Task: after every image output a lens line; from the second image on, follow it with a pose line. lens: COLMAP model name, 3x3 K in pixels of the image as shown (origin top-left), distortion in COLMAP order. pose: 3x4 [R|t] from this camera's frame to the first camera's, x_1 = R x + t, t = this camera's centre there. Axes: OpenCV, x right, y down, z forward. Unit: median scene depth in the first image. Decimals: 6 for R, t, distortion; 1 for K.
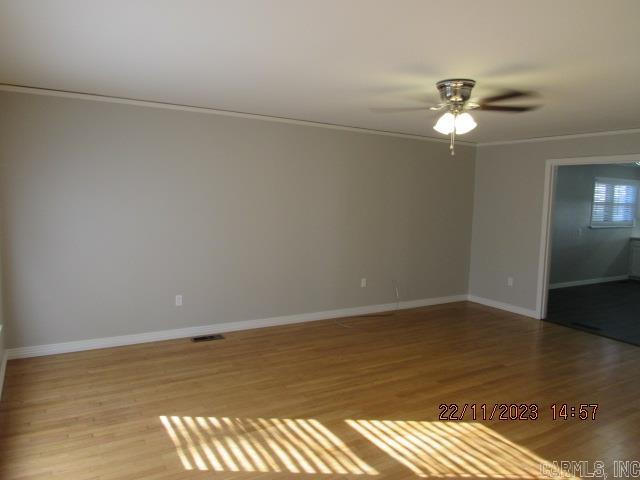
lens RADIAL K [[463.1, 0, 320.0], [0, 463.1, 240.0], [0, 0, 1]] dist [-0.022485, 0.001394]
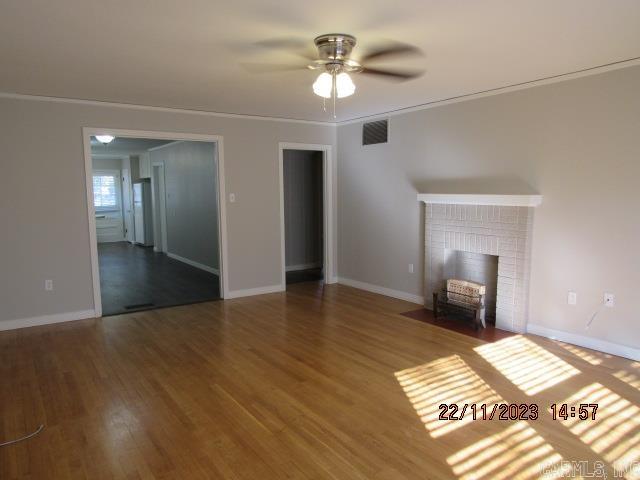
lens RADIAL K [[463.1, 0, 320.0], [0, 463.1, 240.0], [0, 0, 1]] dist [-0.022485, 0.001394]
pose [[-0.059507, -0.142268, 0.988038, -0.658049], [0.101210, 0.983831, 0.147758, -0.090270], [-0.993084, 0.108792, -0.044145, 1.143660]]
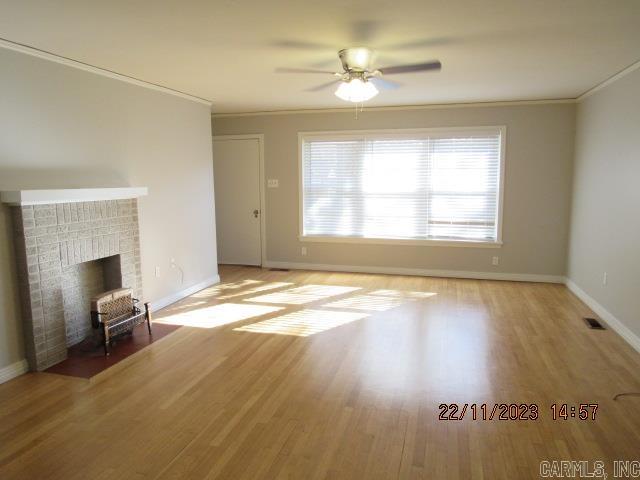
lens RADIAL K [[463.1, 0, 320.0], [0, 463.1, 240.0], [0, 0, 1]] dist [-0.022485, 0.001394]
pose [[-0.732040, 0.059529, -0.678655, 1.137021], [-0.091892, 0.978443, 0.184945, -0.106955], [0.675035, 0.197750, -0.710790, 1.826325]]
